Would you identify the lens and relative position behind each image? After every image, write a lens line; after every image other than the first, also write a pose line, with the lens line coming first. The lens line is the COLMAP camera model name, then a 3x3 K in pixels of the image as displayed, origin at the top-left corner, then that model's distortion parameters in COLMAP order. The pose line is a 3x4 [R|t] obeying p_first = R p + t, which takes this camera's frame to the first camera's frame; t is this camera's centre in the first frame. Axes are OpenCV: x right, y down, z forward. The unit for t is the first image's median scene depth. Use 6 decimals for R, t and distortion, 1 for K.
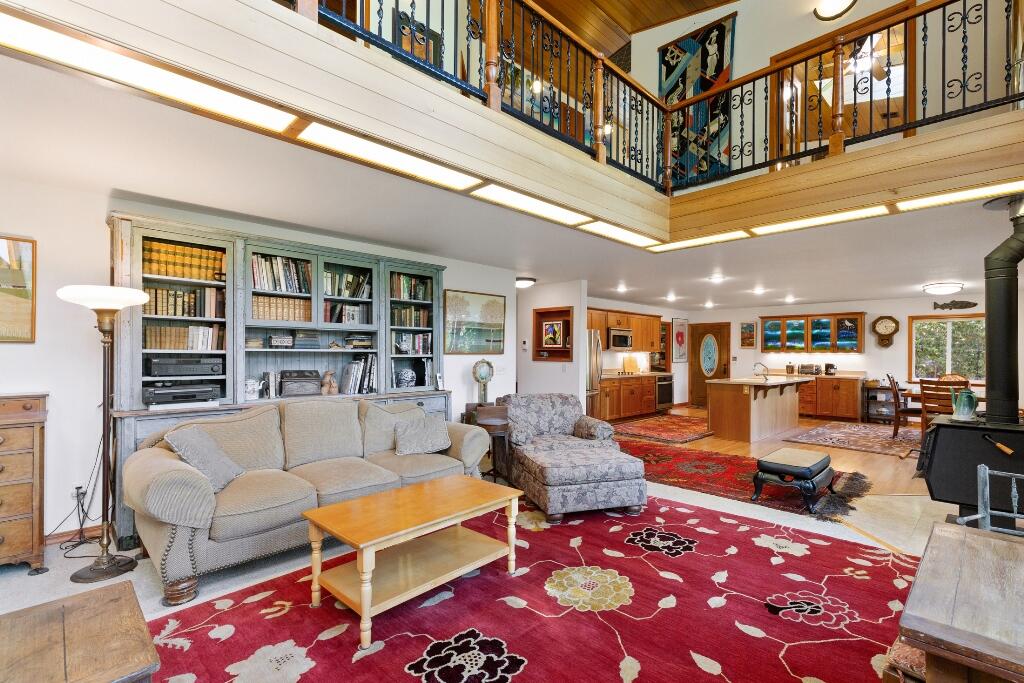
lens RADIAL K [[467.0, 0, 510.7], [0, 467.0, 352.7], [0, 0, 1]] dist [0.002336, -0.000094]
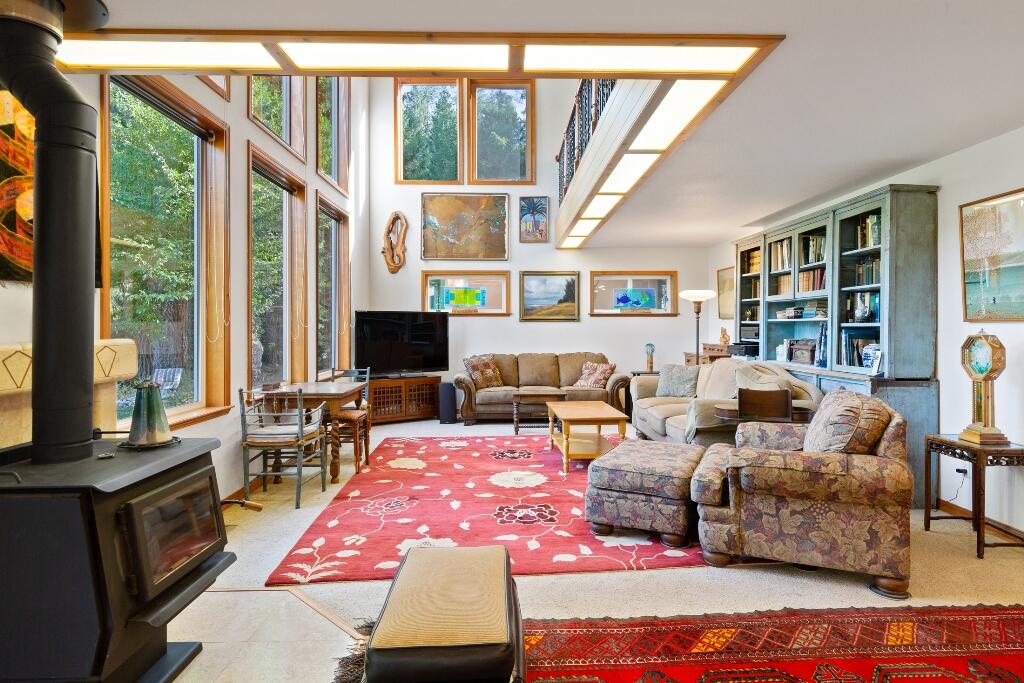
lens RADIAL K [[568.5, 0, 522.0], [0, 568.5, 335.5], [0, 0, 1]] dist [0.004114, -0.001196]
pose [[-0.673306, 0.009760, -0.739300, 1.206416], [-0.001197, 0.999897, 0.014291, 0.016600], [0.739363, 0.010507, -0.673225, 1.799763]]
